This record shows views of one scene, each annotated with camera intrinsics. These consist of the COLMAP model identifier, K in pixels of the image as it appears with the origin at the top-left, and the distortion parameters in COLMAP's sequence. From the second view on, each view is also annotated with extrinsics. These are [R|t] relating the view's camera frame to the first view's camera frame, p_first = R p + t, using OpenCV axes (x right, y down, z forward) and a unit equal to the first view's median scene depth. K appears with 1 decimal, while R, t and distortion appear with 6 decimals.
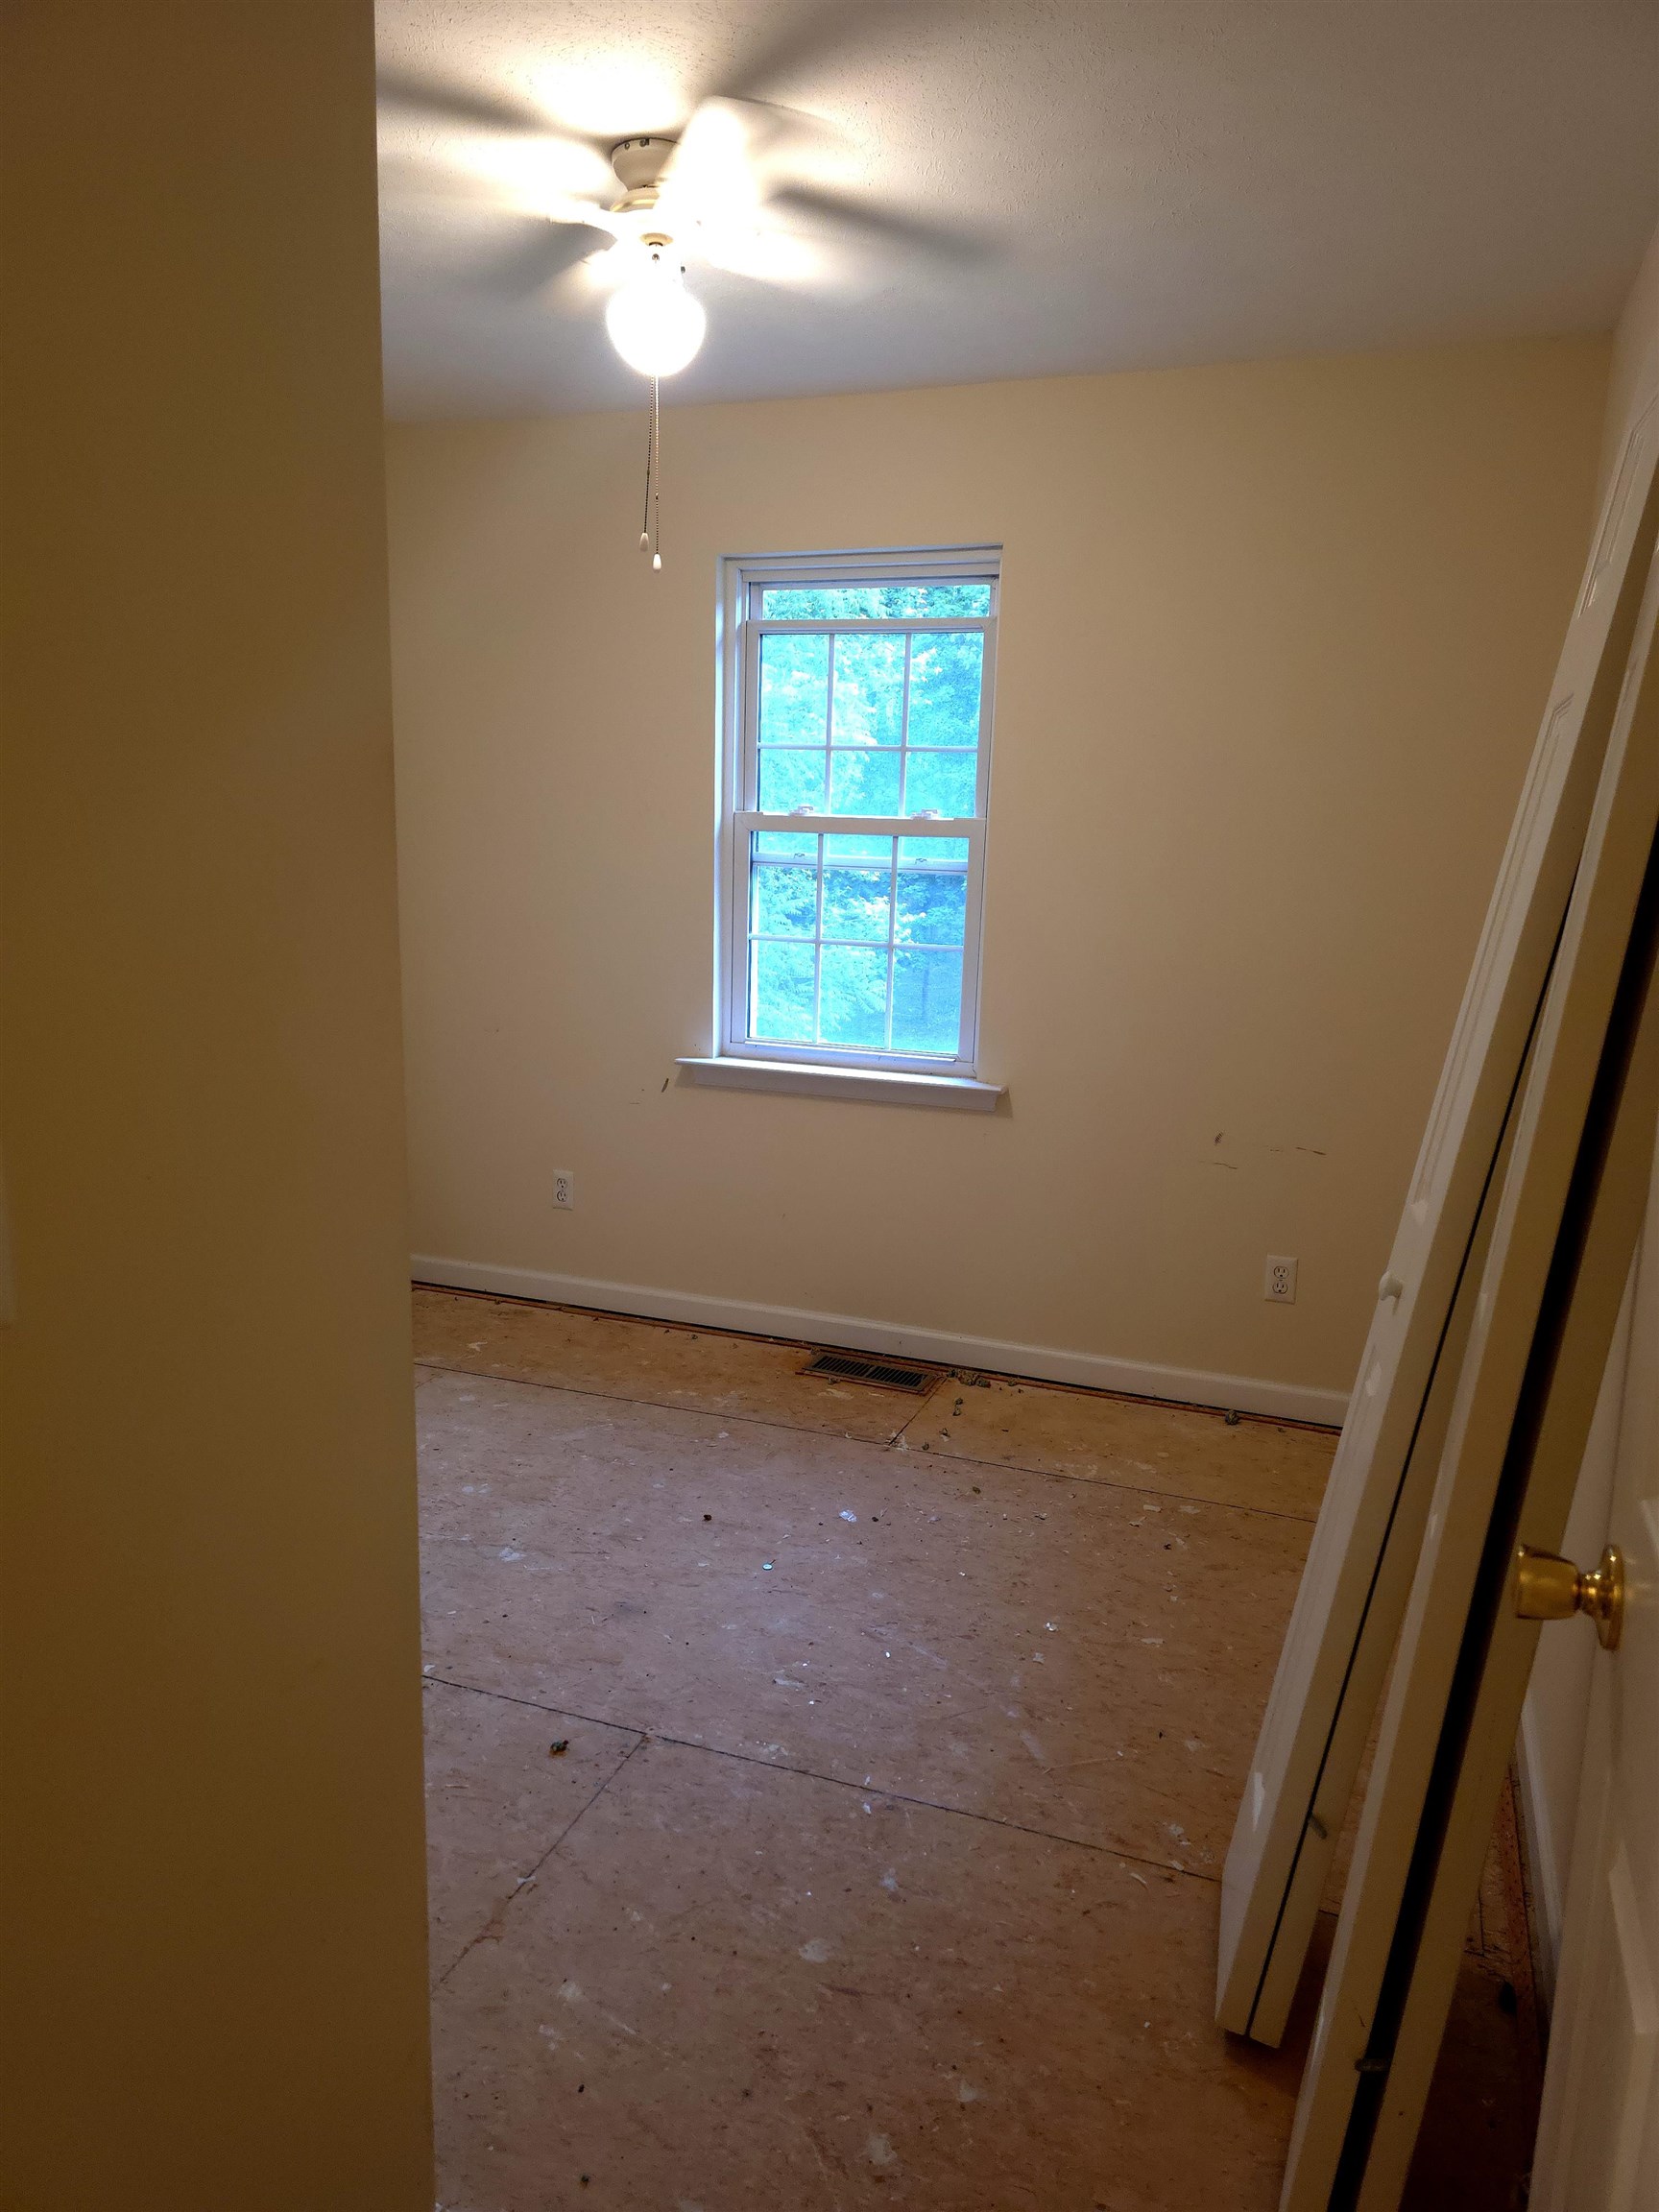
lens RADIAL K [[1483.5, 0, 843.6], [0, 1483.5, 1118.9], [0, 0, 1]] dist [0.080249, -0.079916]
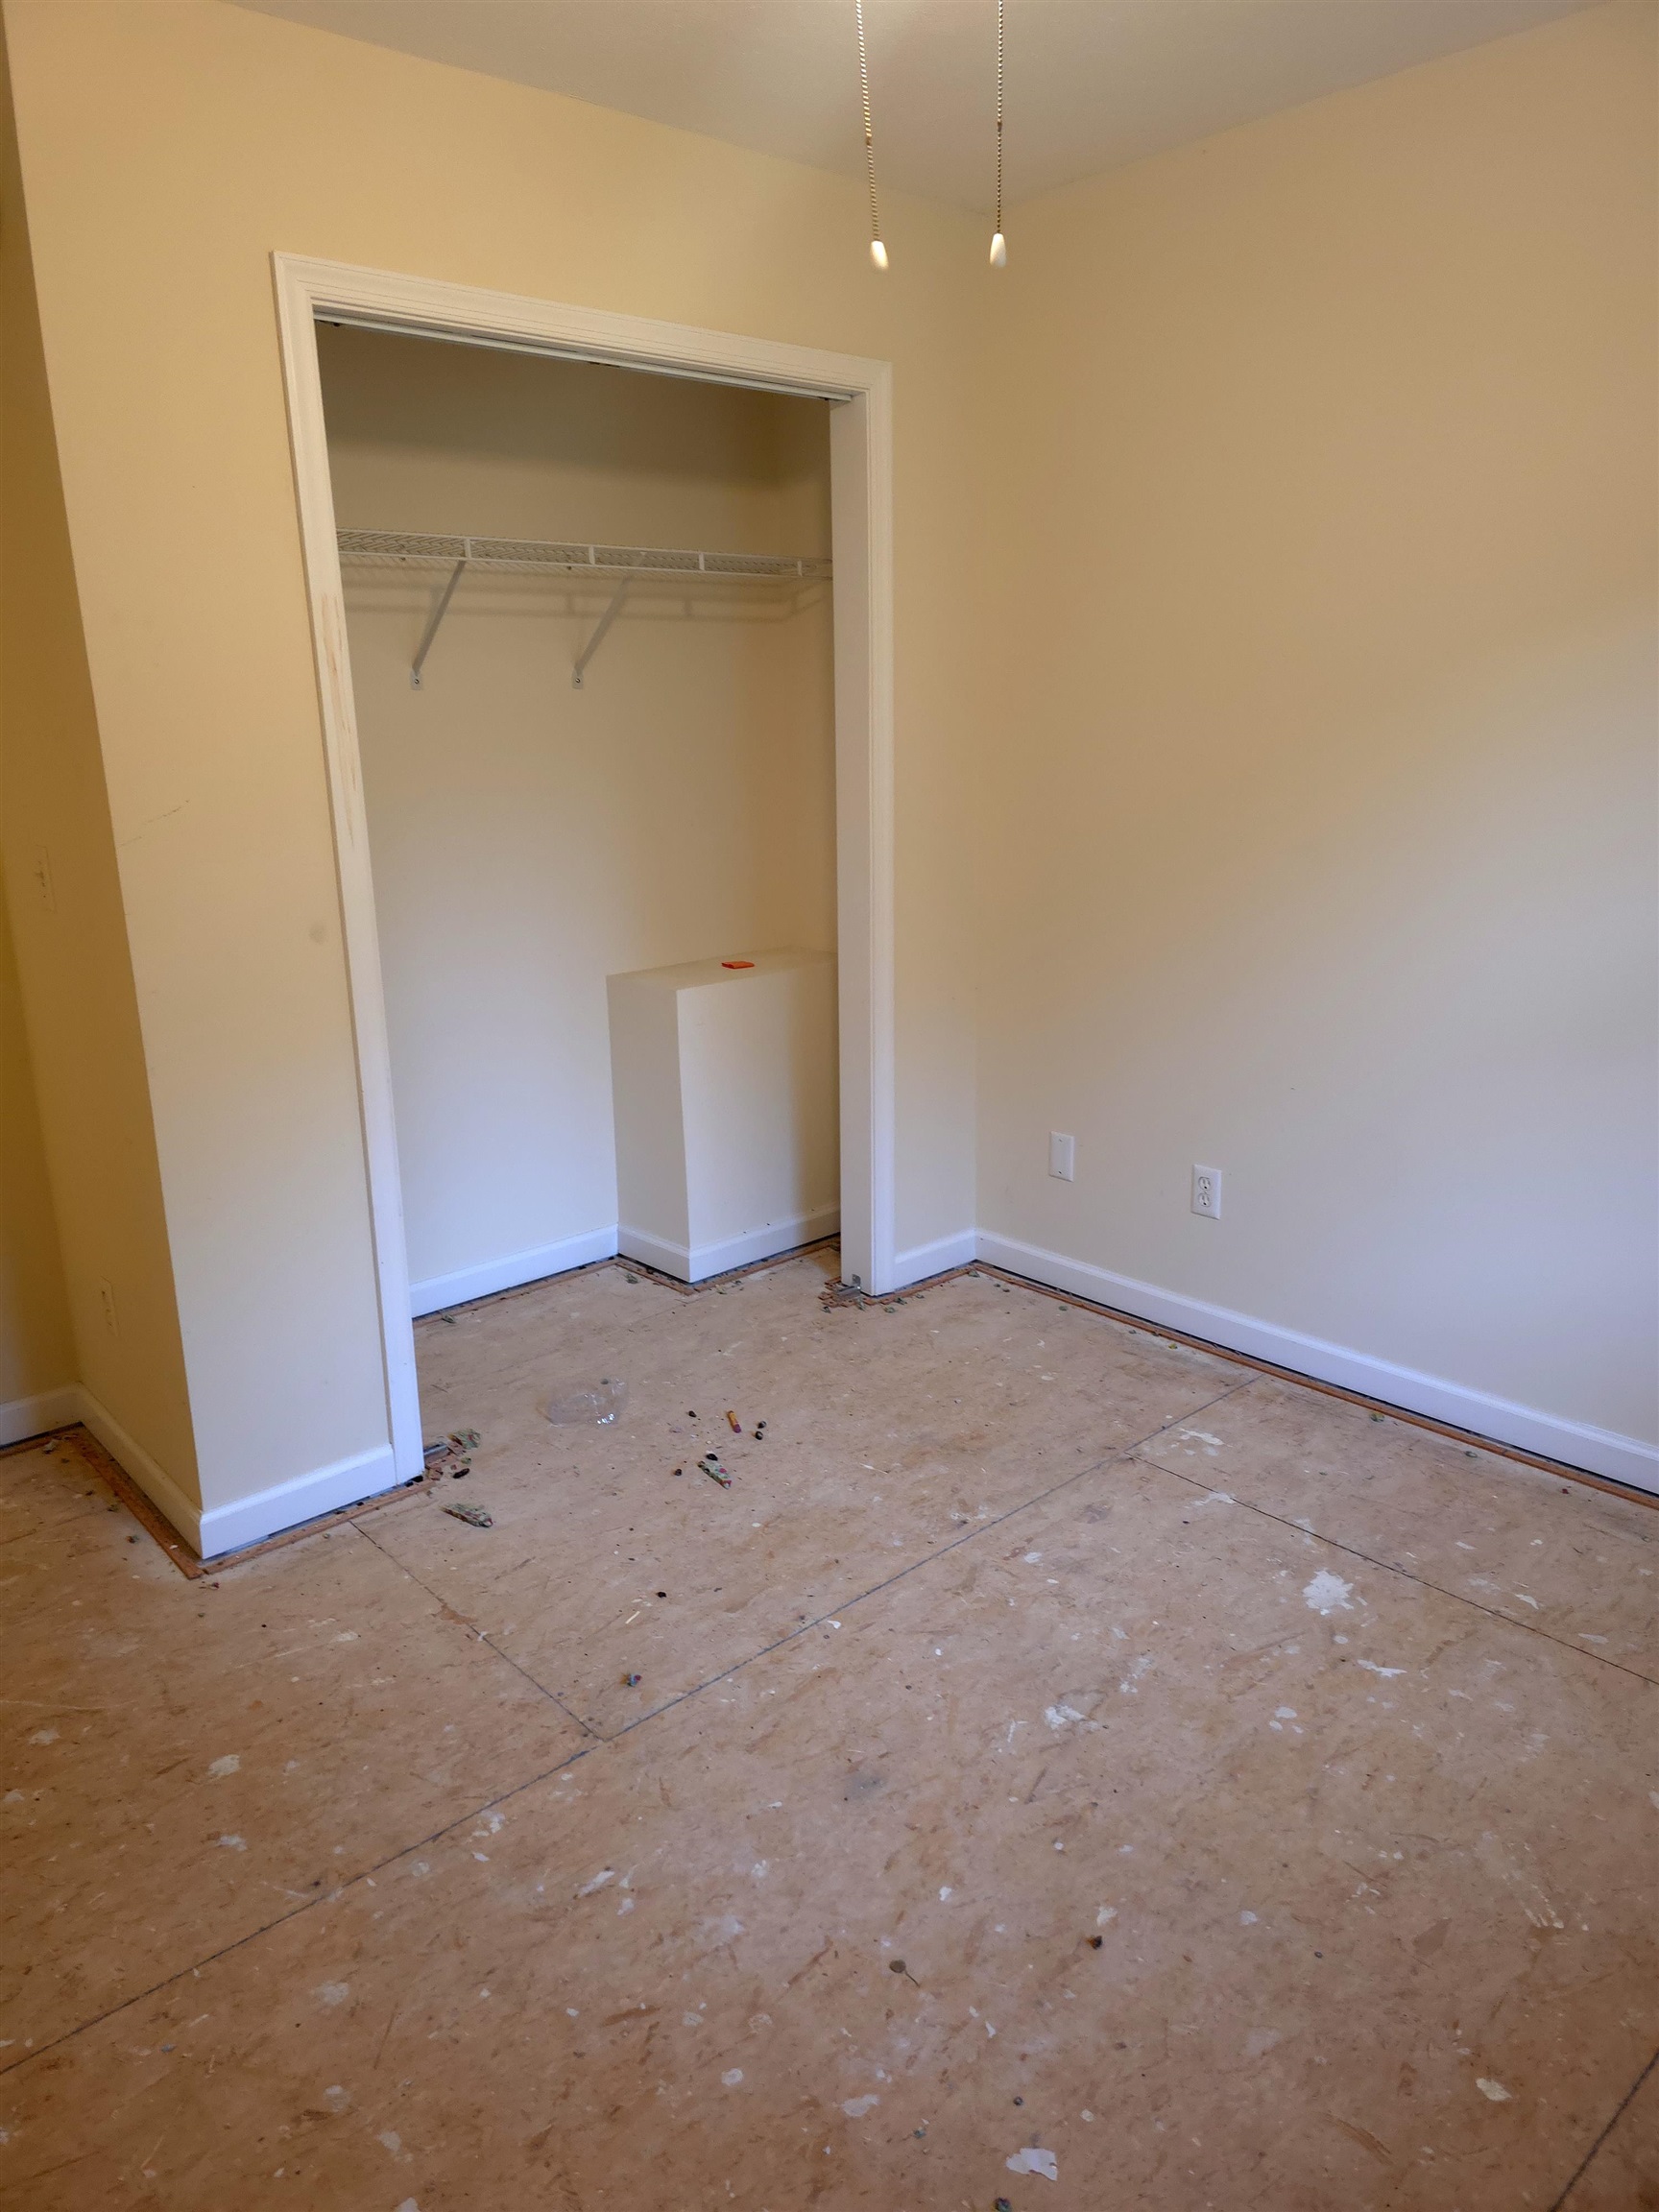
lens RADIAL K [[1483.5, 0, 843.6], [0, 1483.5, 1118.9], [0, 0, 1]] dist [0.080249, -0.079916]
pose [[-0.465950, 0.223777, -0.856046, 0.398752], [-0.160292, 0.930133, 0.330392, -0.213910], [0.870171, 0.291163, -0.397526, 1.102340]]
